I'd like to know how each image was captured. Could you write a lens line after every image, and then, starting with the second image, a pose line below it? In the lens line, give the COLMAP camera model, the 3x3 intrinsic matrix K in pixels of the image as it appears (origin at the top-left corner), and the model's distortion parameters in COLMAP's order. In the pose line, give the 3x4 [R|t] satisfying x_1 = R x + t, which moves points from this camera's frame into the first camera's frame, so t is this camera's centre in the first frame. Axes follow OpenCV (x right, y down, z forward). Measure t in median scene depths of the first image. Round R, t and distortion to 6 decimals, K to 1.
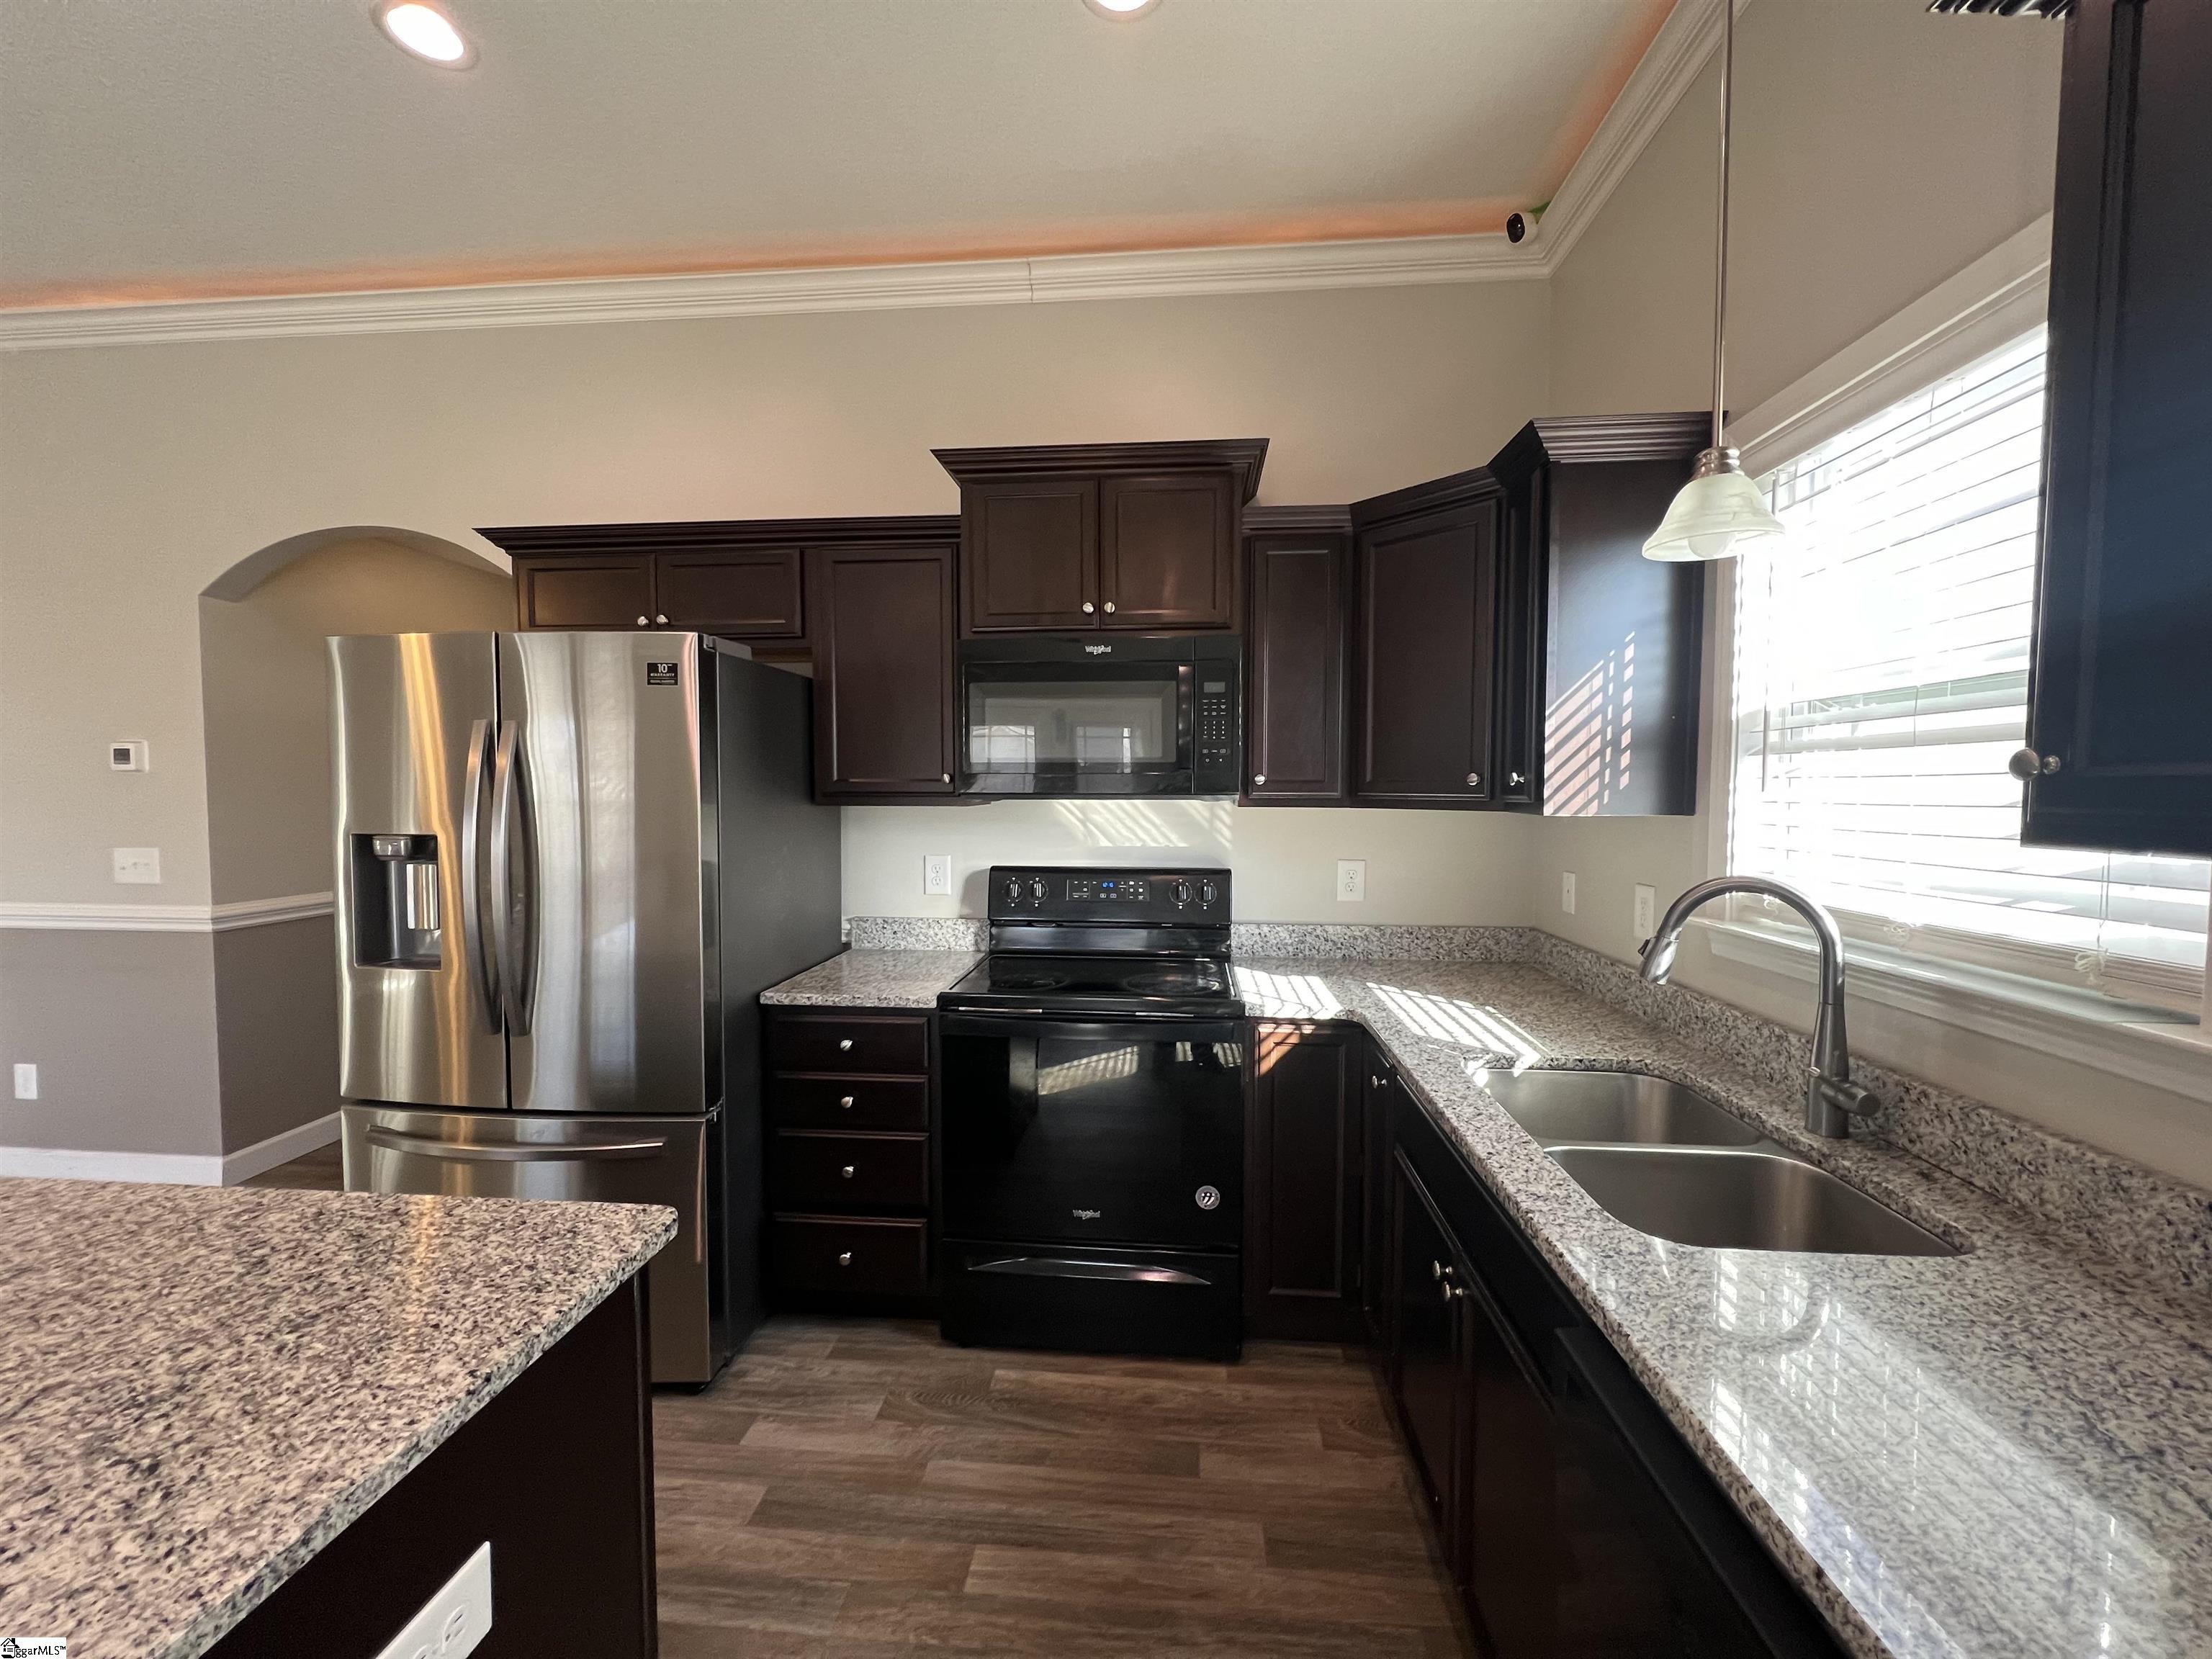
lens RADIAL K [[880.5, 0, 1106.0], [0, 880.5, 829.5], [0, 0, 1]] dist [-0.000055, -0.000509]
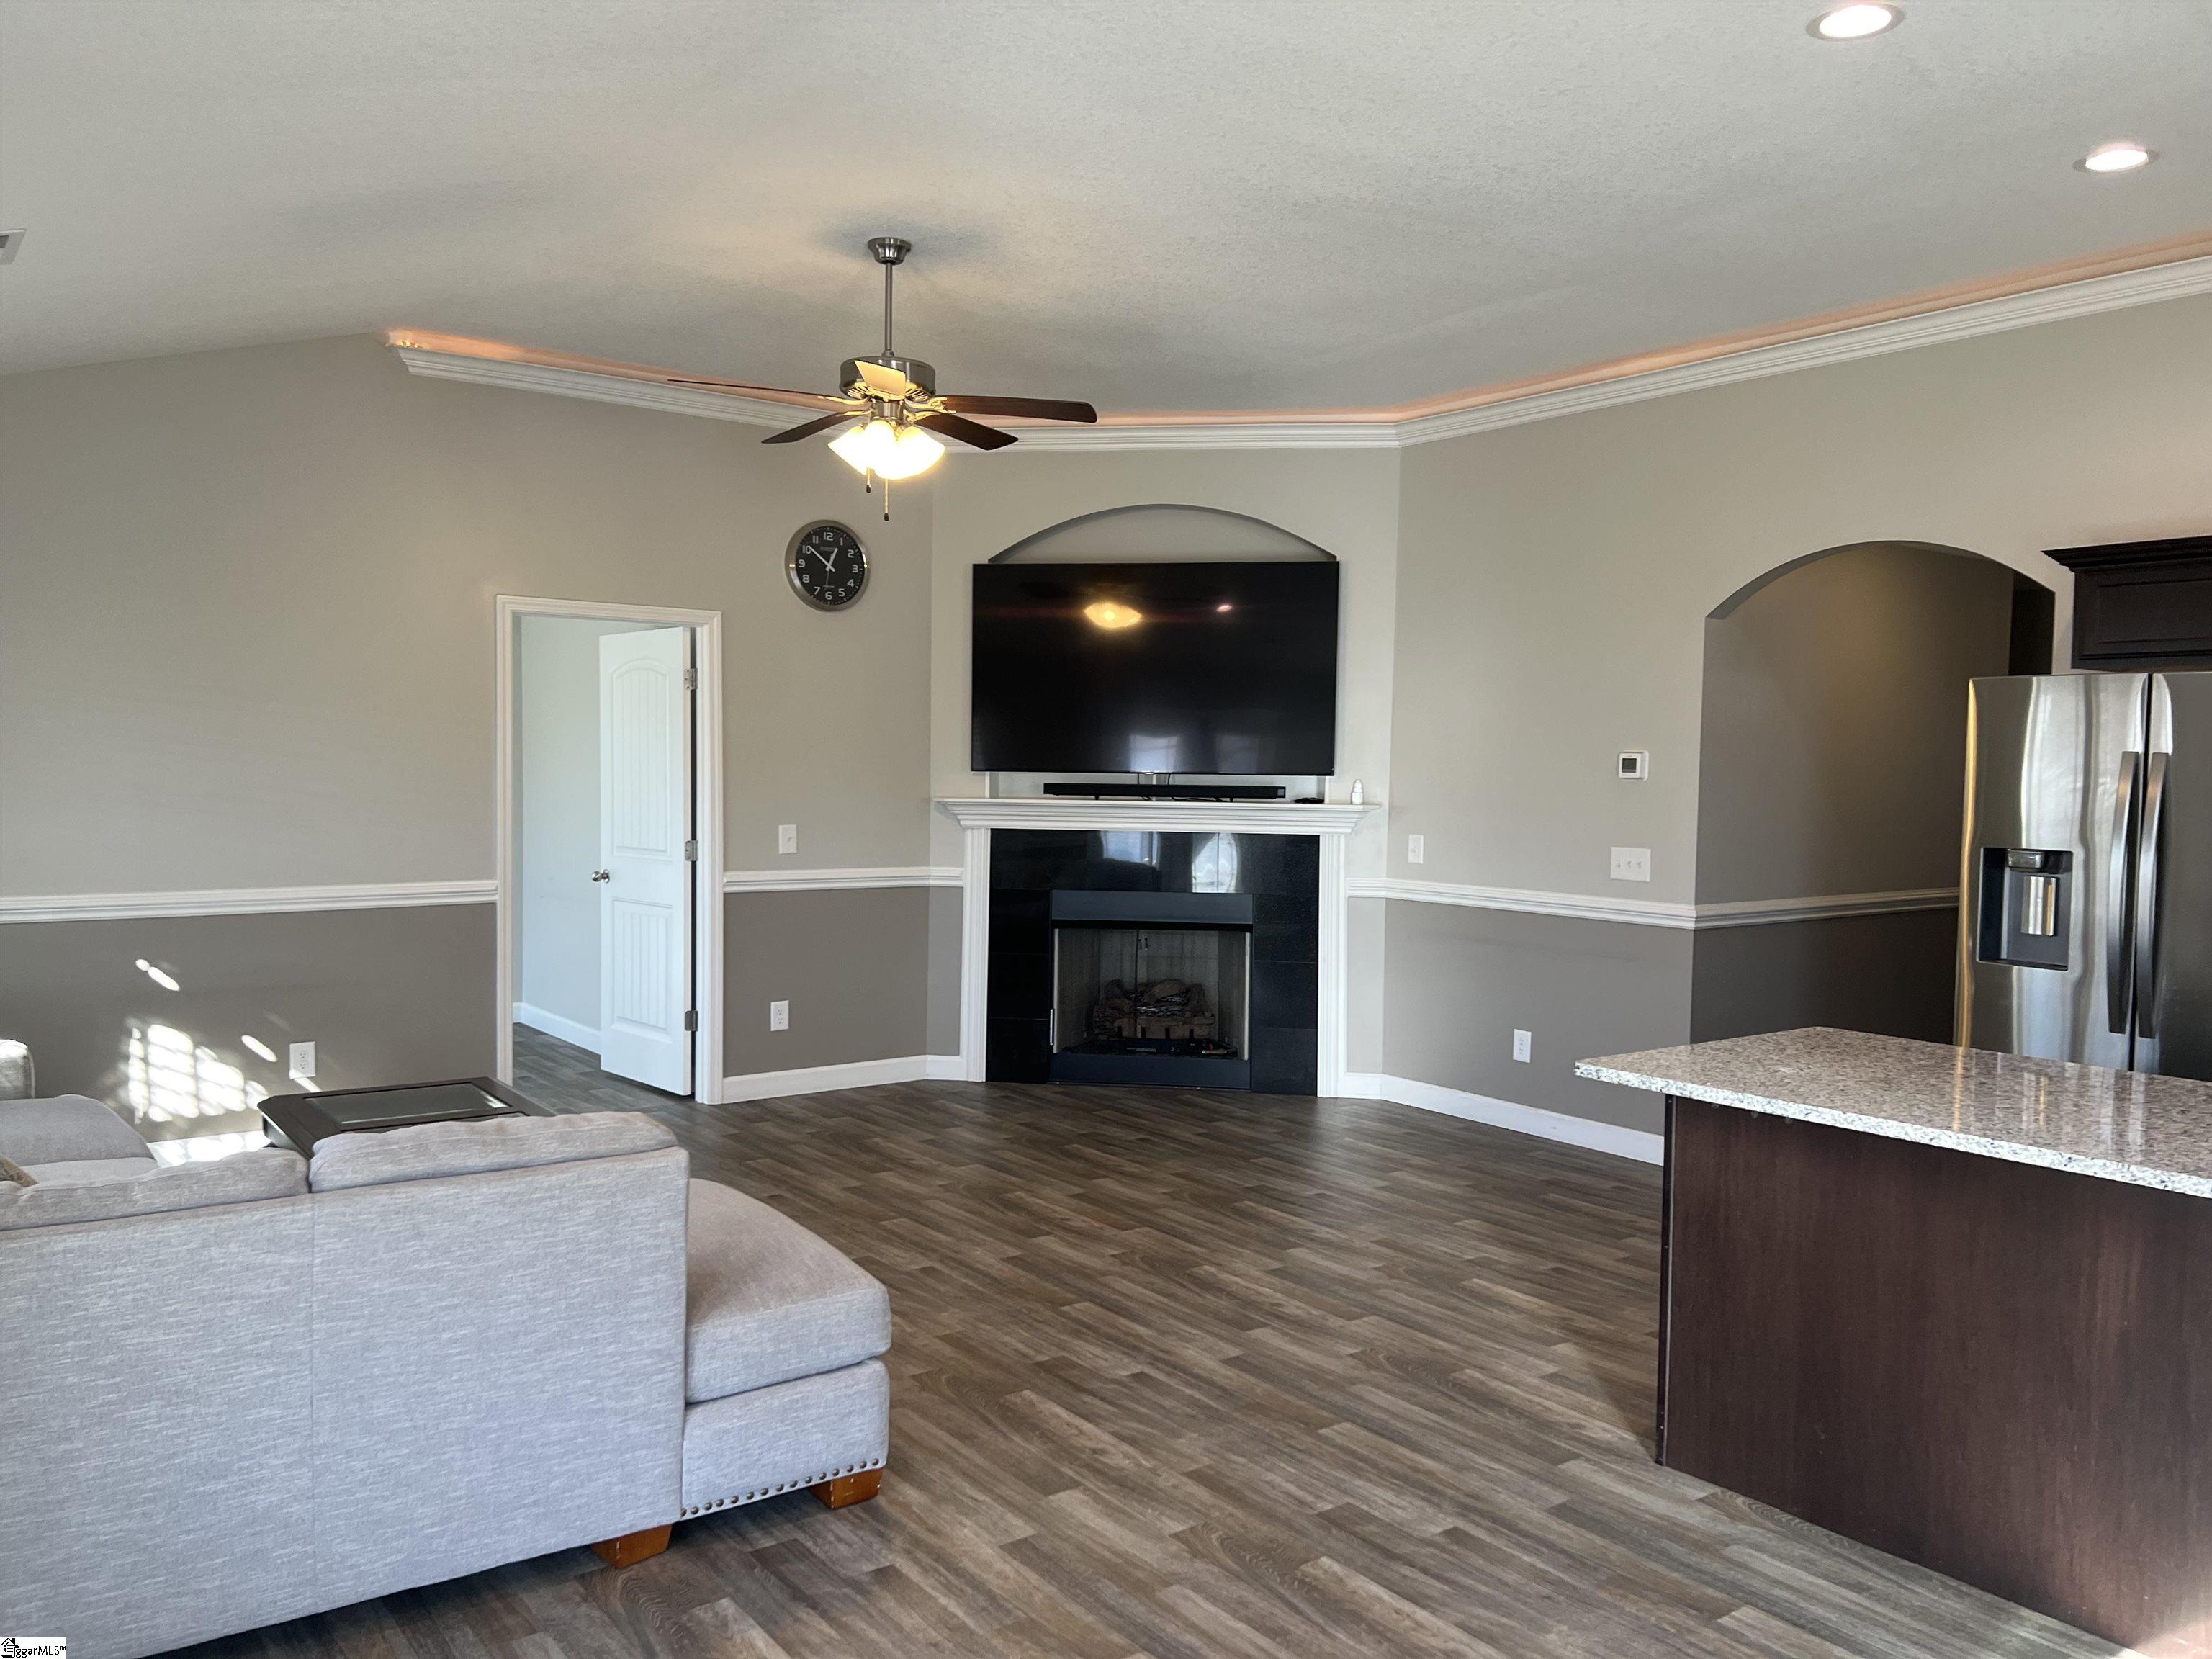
lens RADIAL K [[1653.1, 0, 1088.9], [0, 1653.1, 839.7], [0, 0, 1]] dist [0.076691, -0.086698]
pose [[0.665797, 0.044166, -0.744824, 0.004179], [-0.051578, 0.998583, 0.013107, 0.023072], [0.744348, 0.029690, 0.667132, -1.135643]]
